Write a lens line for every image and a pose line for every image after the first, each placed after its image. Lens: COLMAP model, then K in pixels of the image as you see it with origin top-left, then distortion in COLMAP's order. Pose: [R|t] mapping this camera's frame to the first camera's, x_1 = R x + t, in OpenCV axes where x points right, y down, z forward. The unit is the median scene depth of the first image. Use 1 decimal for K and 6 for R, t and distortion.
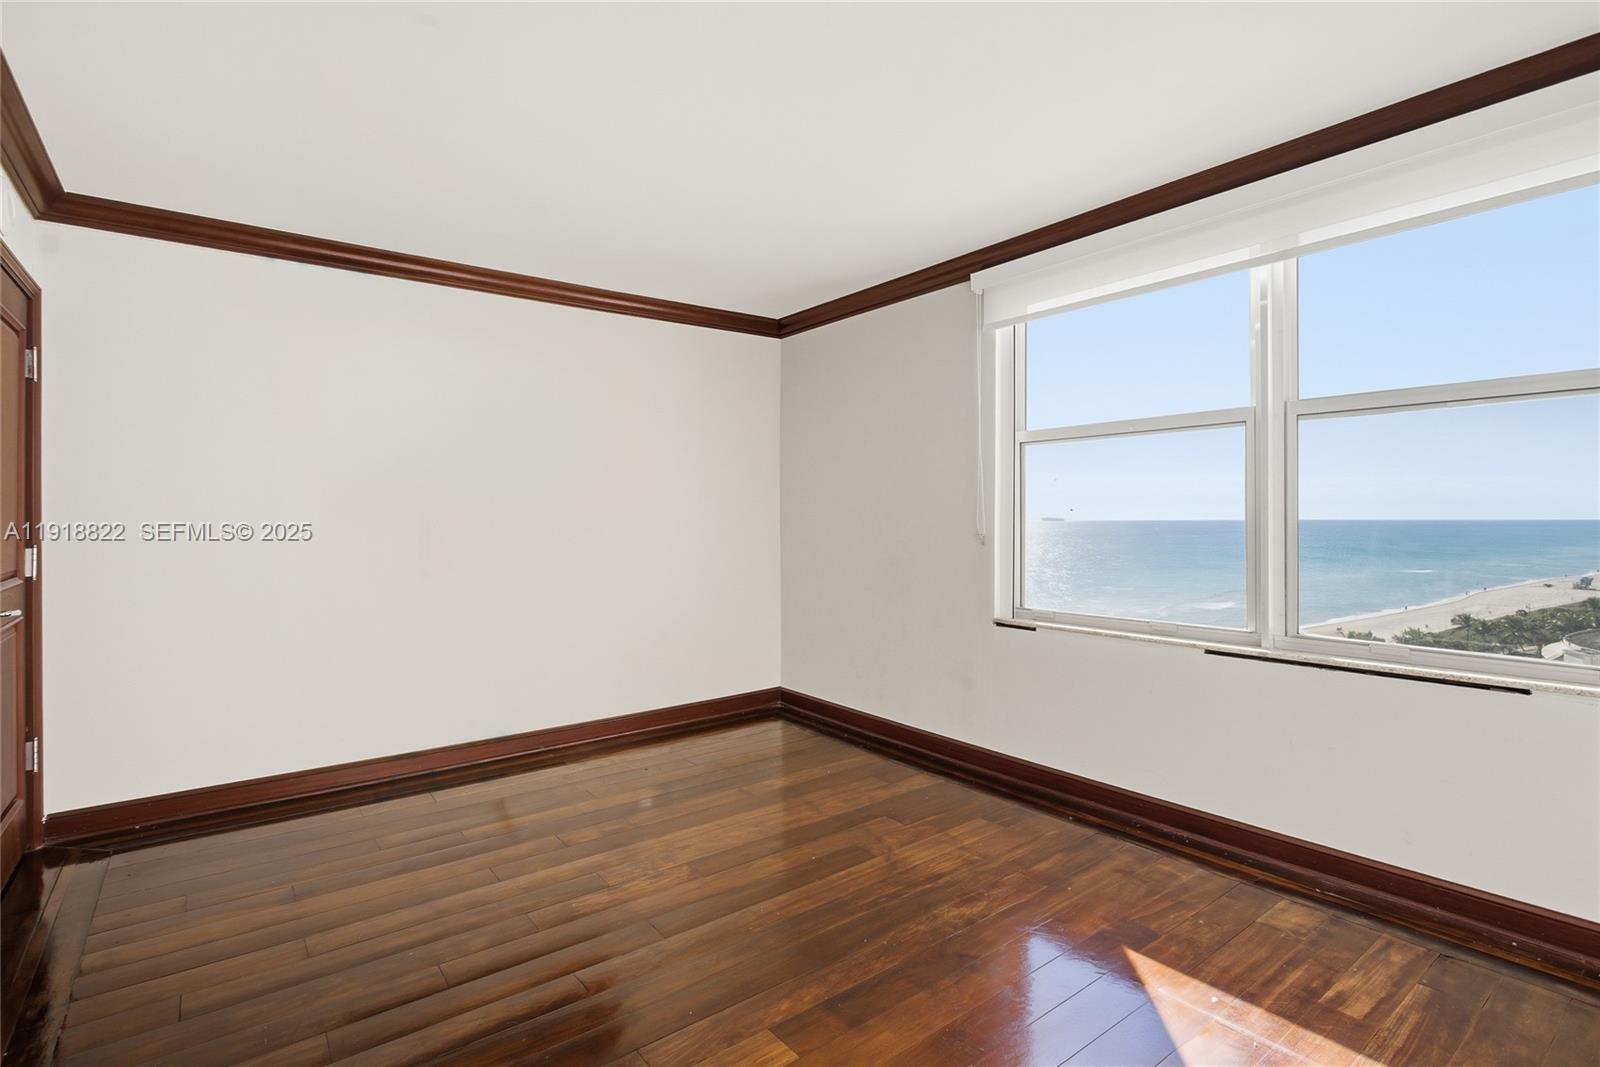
lens RADIAL K [[761.9, 0, 790.4], [0, 761.9, 524.8], [0, 0, 1]] dist [-0.012711, 0.004900]
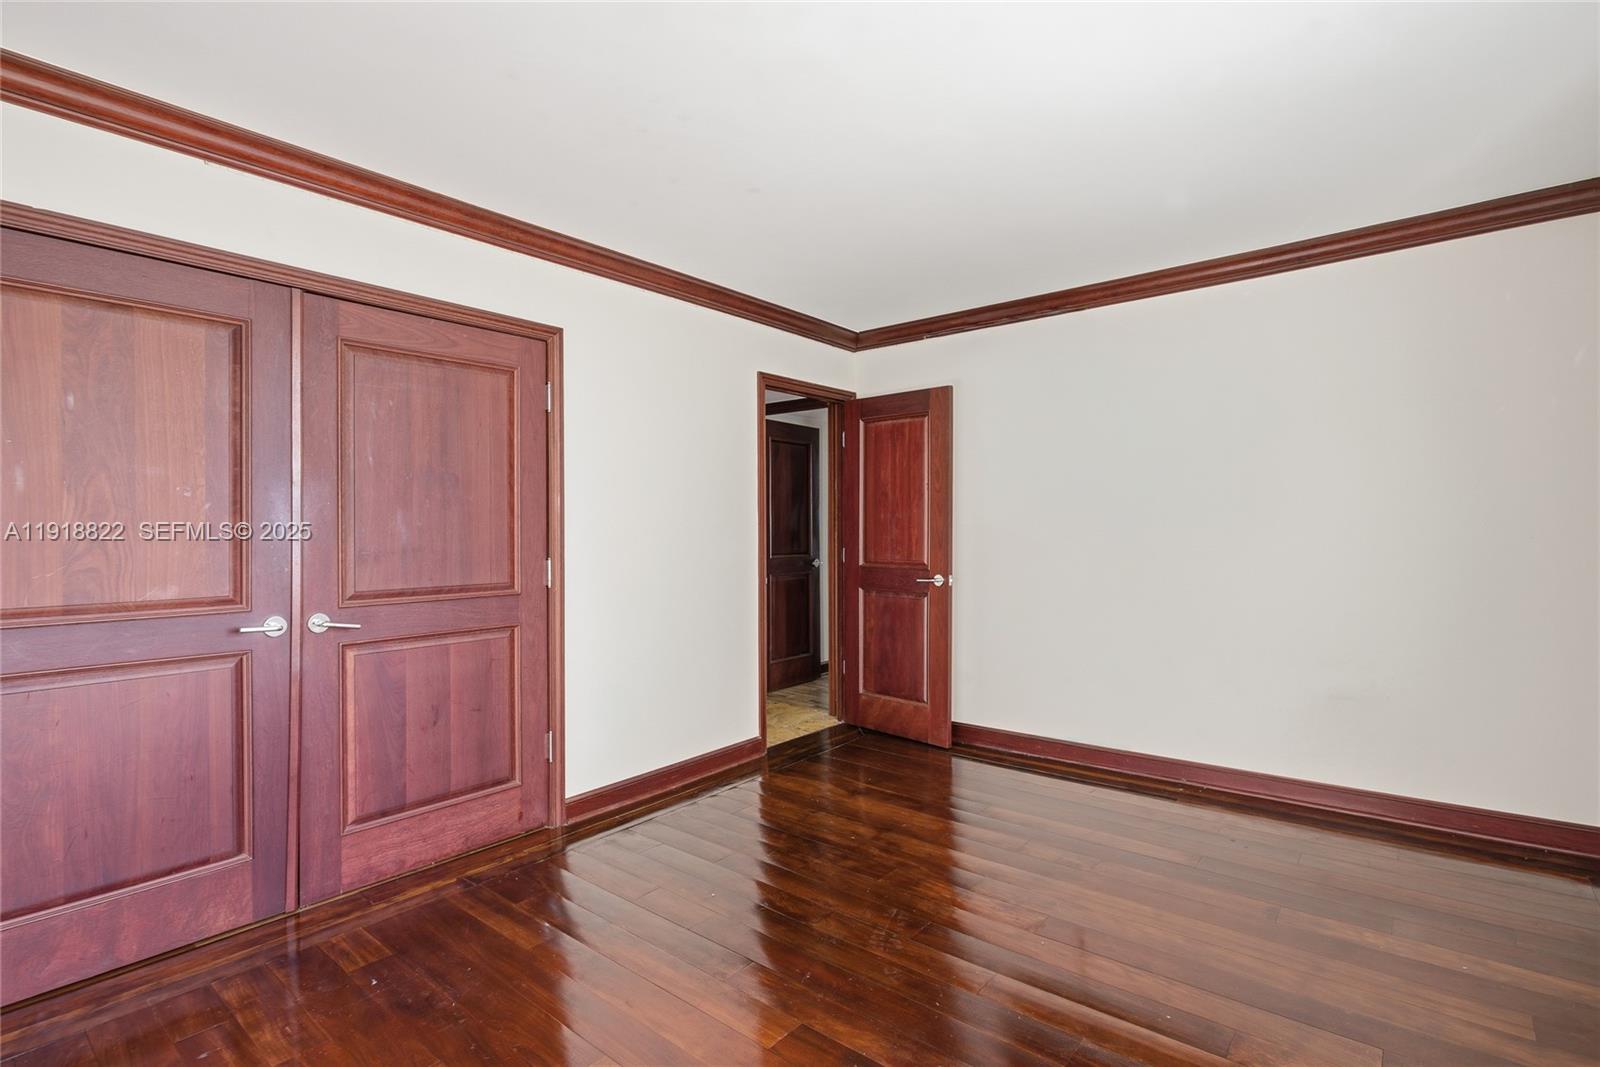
lens RADIAL K [[761.9, 0, 790.4], [0, 761.9, 524.8], [0, 0, 1]] dist [-0.012711, 0.004900]
pose [[0.221107, -0.004996, -0.975237, 0.522904], [0.001117, 0.999988, -0.004870, -0.008106], [0.975249, -0.000013, 0.221109, 0.395908]]
